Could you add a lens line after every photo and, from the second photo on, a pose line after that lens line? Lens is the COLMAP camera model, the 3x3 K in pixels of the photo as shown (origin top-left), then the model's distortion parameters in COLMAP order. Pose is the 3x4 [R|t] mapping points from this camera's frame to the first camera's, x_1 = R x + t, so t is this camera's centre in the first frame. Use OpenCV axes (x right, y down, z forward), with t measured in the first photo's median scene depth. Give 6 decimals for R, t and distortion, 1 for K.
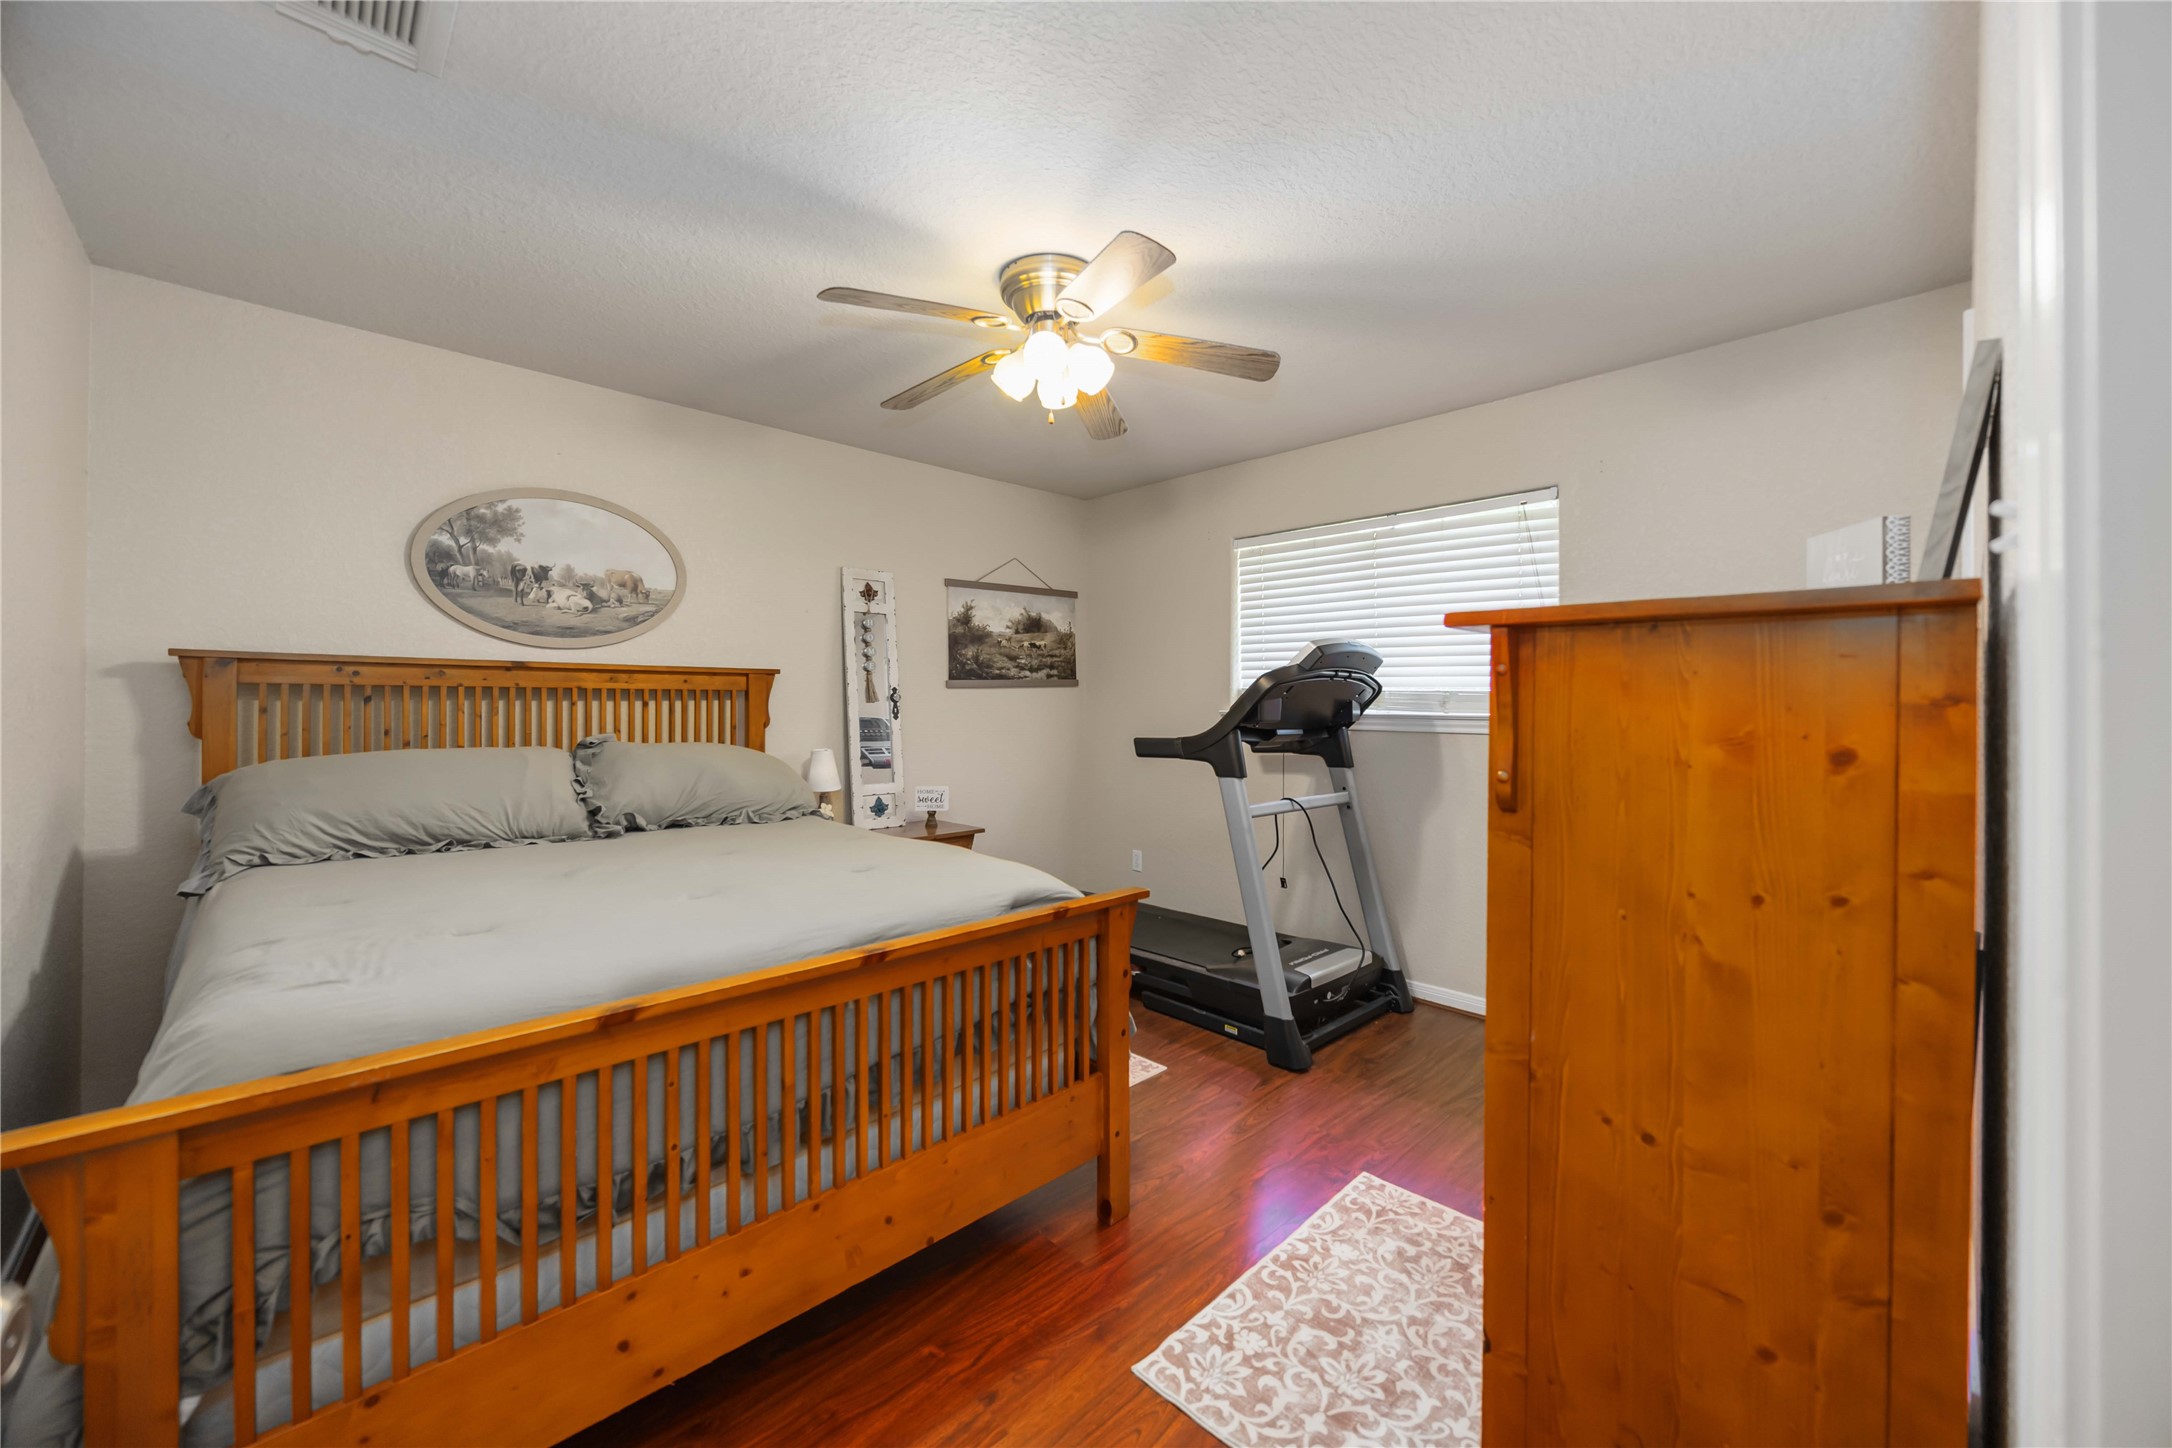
lens RADIAL K [[846.6, 0, 1081.7], [0, 846.6, 704.2], [0, 0, 1]] dist [-0.000599, 0.000033]
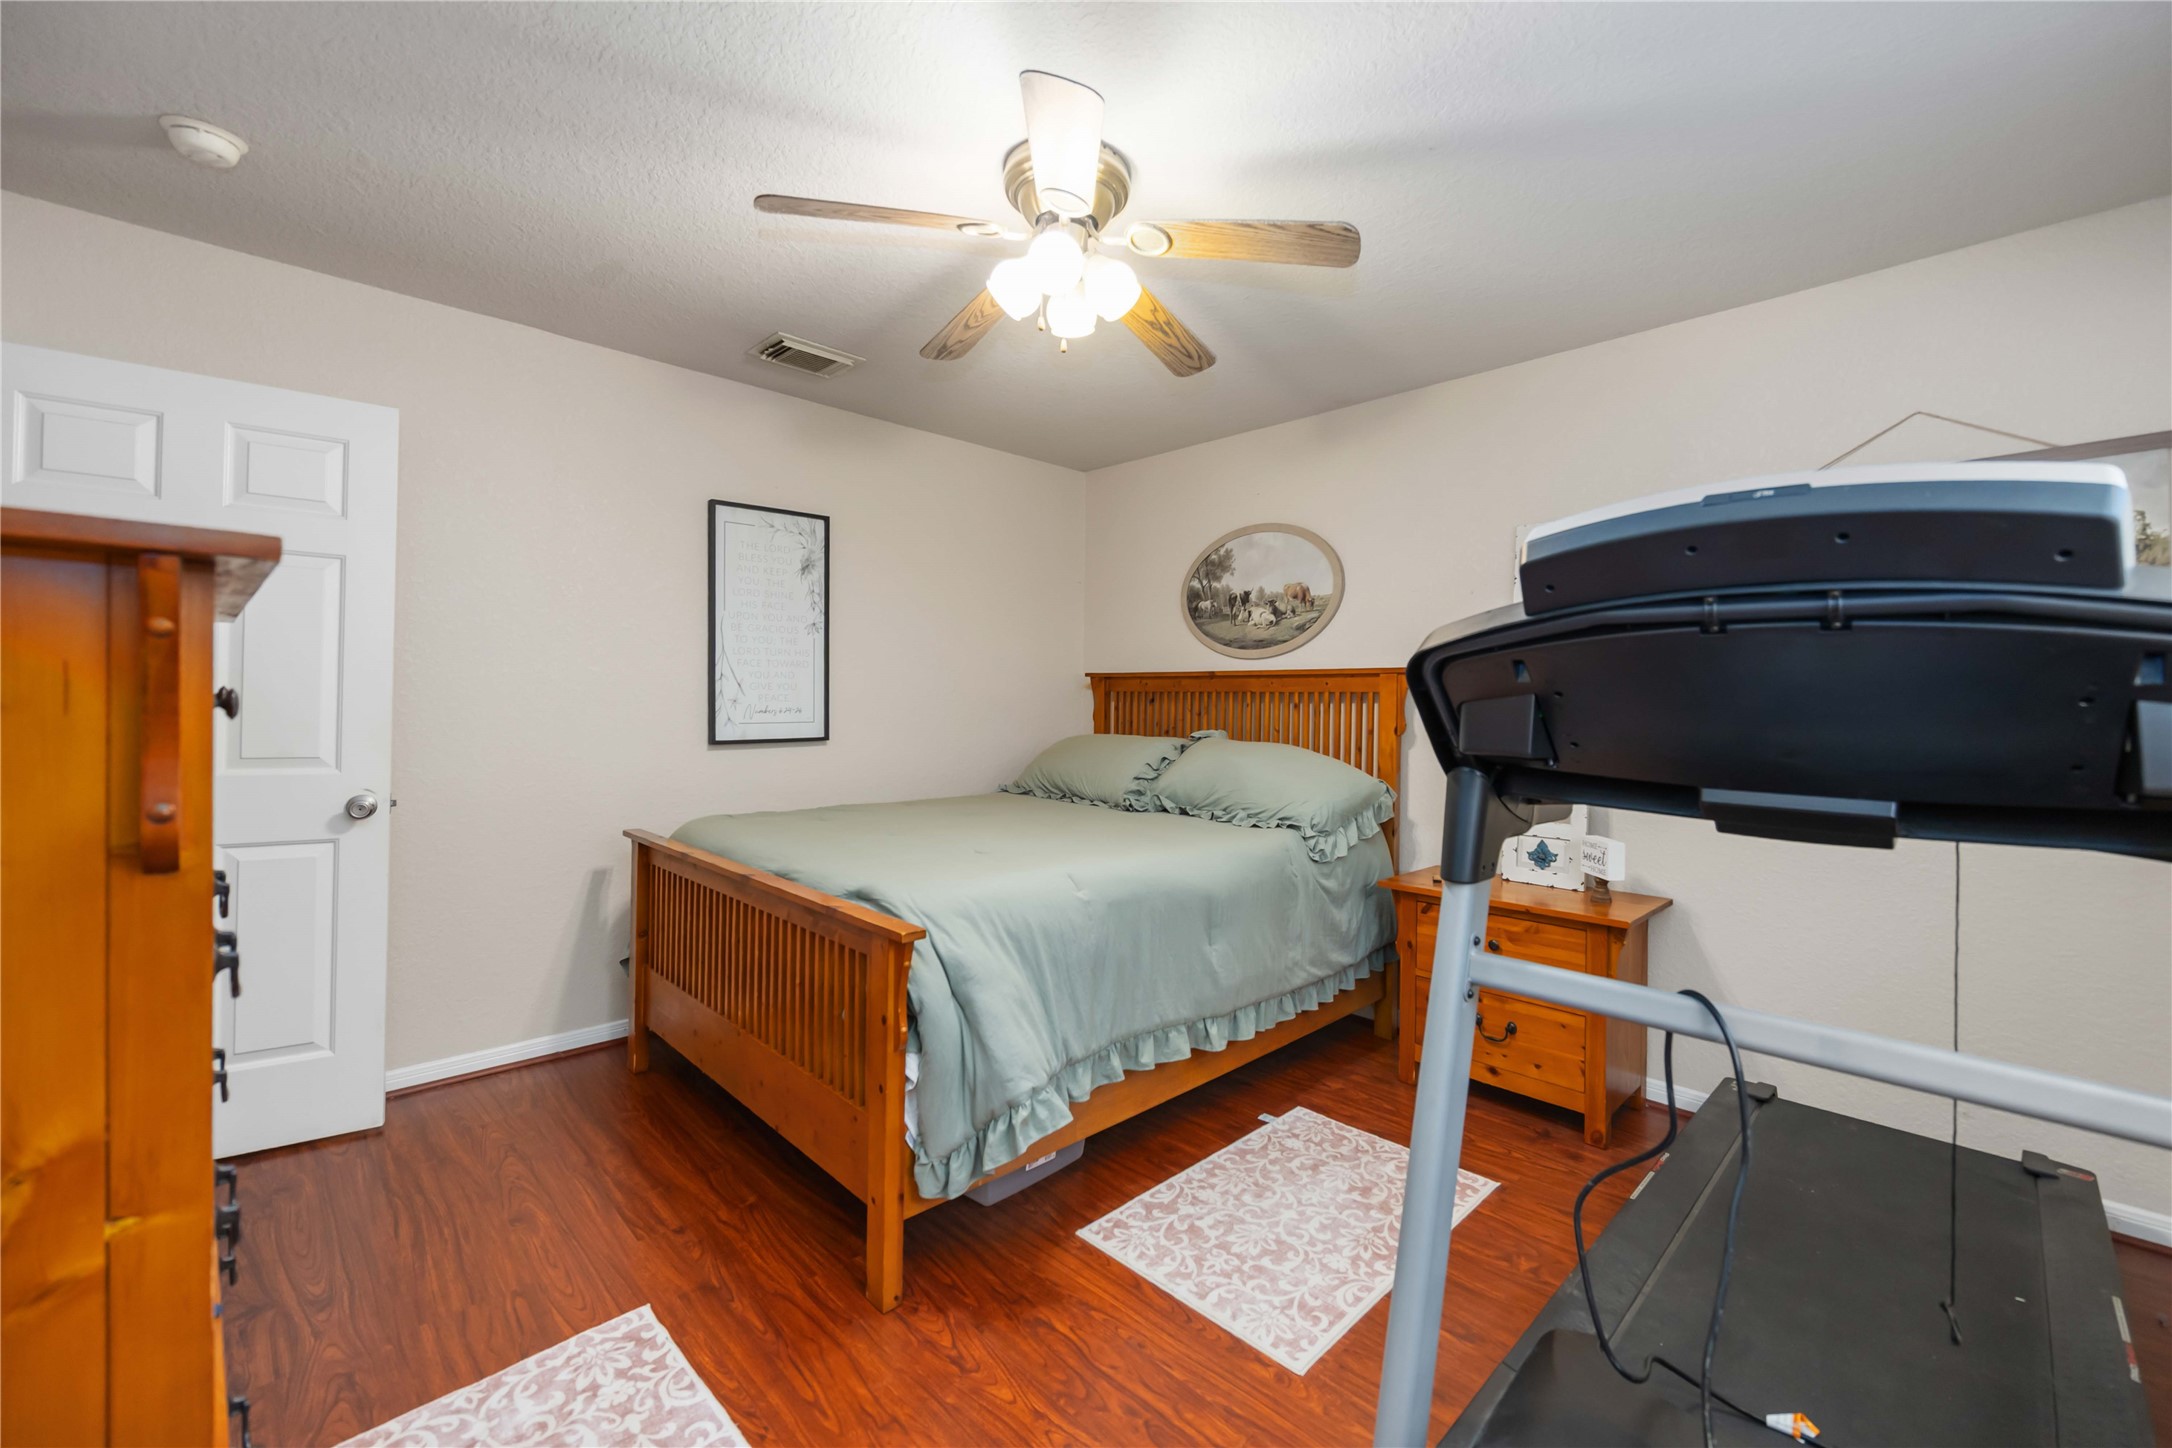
lens RADIAL K [[846.6, 0, 1081.7], [0, 846.6, 704.2], [0, 0, 1]] dist [-0.000599, 0.000033]
pose [[0.018683, -0.002093, -0.999823, 0.579661], [-0.013858, 0.999901, -0.002352, 0.003843], [0.999729, 0.013900, 0.018652, 0.763114]]
